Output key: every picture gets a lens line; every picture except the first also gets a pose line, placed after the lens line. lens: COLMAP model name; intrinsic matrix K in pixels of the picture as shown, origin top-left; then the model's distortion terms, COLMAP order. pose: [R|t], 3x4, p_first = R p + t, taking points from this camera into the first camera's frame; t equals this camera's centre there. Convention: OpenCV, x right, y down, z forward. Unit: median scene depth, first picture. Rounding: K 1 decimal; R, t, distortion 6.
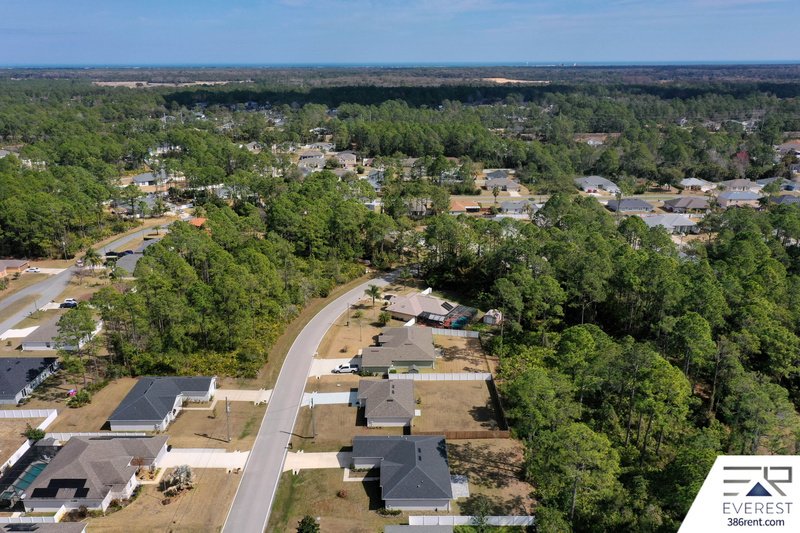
lens RADIAL K [[631.3, 0, 400.0], [0, 631.3, 266.5], [0, 0, 1]] dist [0.005899, -0.001829]
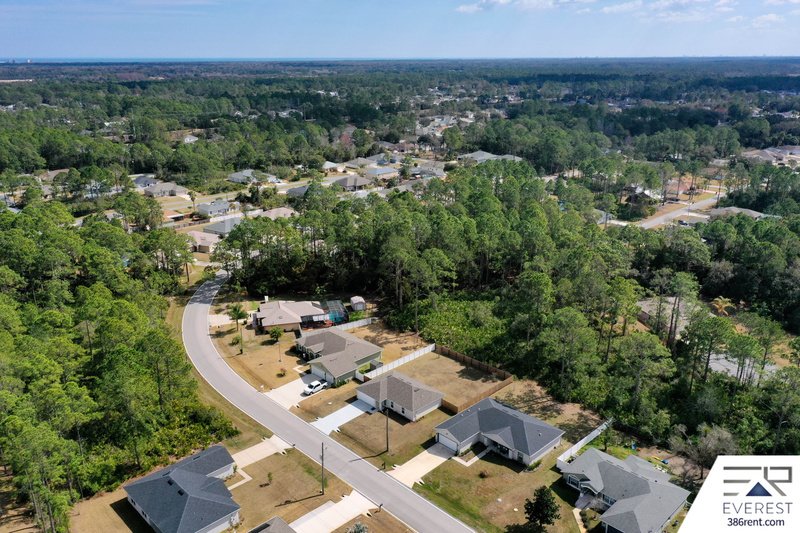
lens RADIAL K [[631.3, 0, 400.0], [0, 631.3, 266.5], [0, 0, 1]] dist [0.005899, -0.001829]
pose [[0.714549, -0.215173, 0.665673, -0.540068], [0.212210, 0.973358, 0.086839, -0.061618], [-0.666623, 0.079212, 0.741174, 0.197315]]
